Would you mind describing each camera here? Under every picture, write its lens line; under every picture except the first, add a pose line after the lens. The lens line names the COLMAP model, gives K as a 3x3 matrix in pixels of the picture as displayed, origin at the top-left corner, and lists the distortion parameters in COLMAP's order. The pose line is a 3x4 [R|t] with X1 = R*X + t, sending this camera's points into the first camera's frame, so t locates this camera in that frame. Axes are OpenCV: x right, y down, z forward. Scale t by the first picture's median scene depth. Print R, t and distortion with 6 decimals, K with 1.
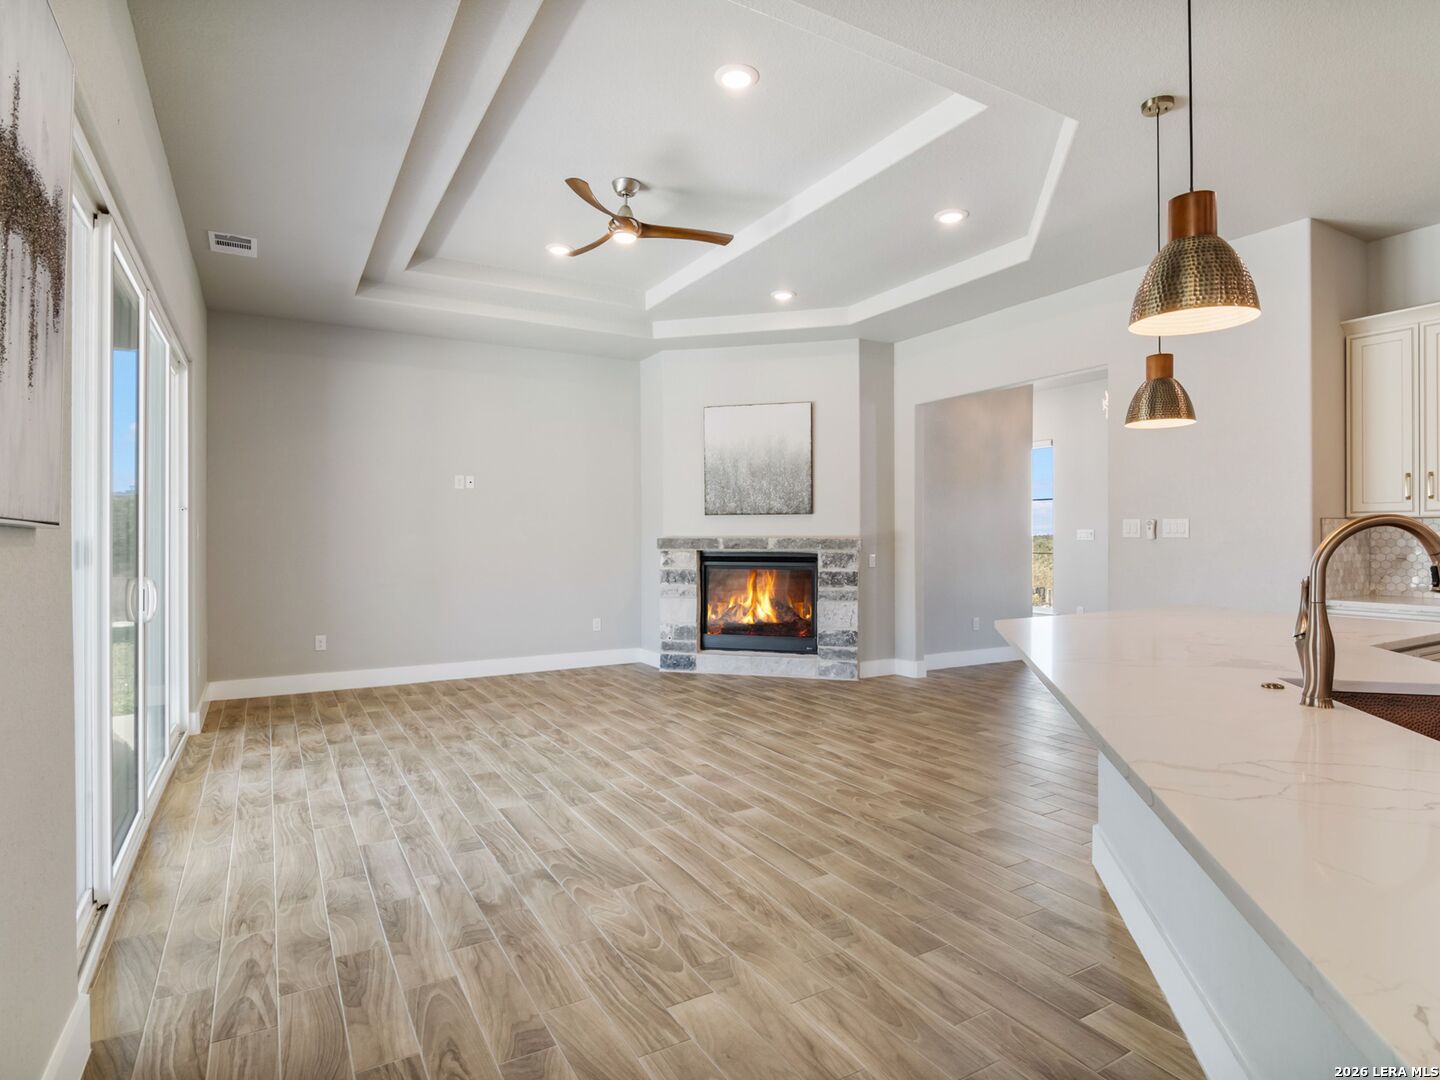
lens RADIAL K [[781.4, 0, 722.7], [0, 781.4, 531.4], [0, 0, 1]] dist [0.004502, -0.006362]
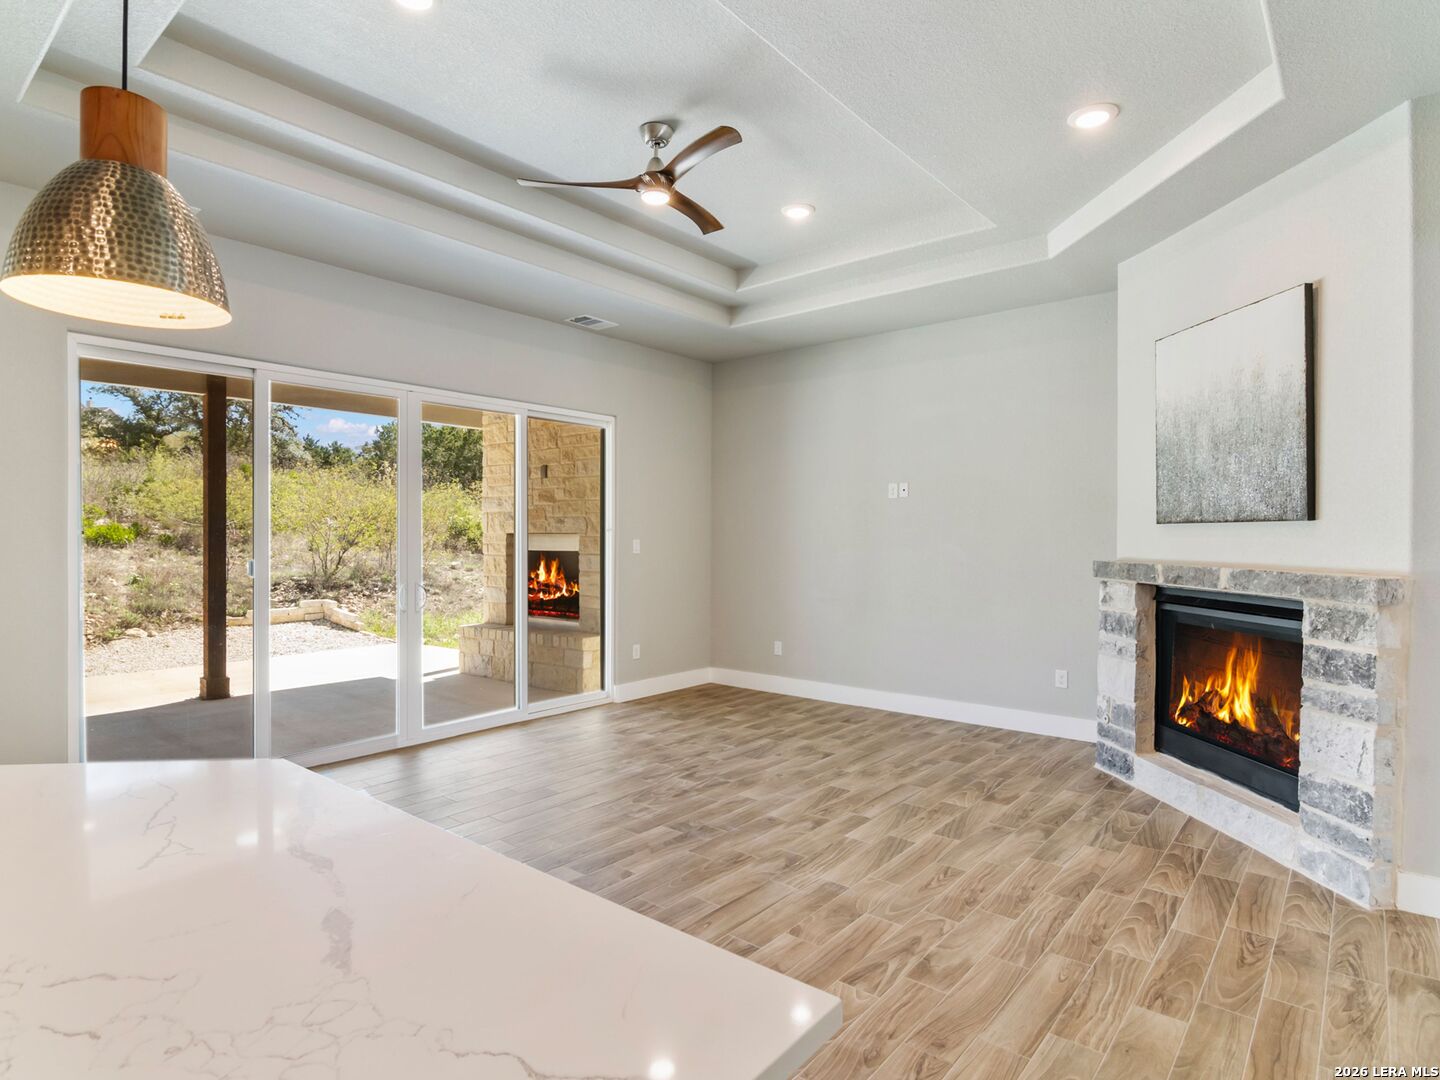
lens RADIAL K [[781.4, 0, 723.0], [0, 781.4, 543.7], [0, 0, 1]] dist [0.004502, -0.006362]
pose [[0.355082, 0.011887, -0.934760, 0.433887], [0.002458, 0.999904, 0.013649, -0.015597], [0.934832, -0.007144, 0.355019, 0.508720]]
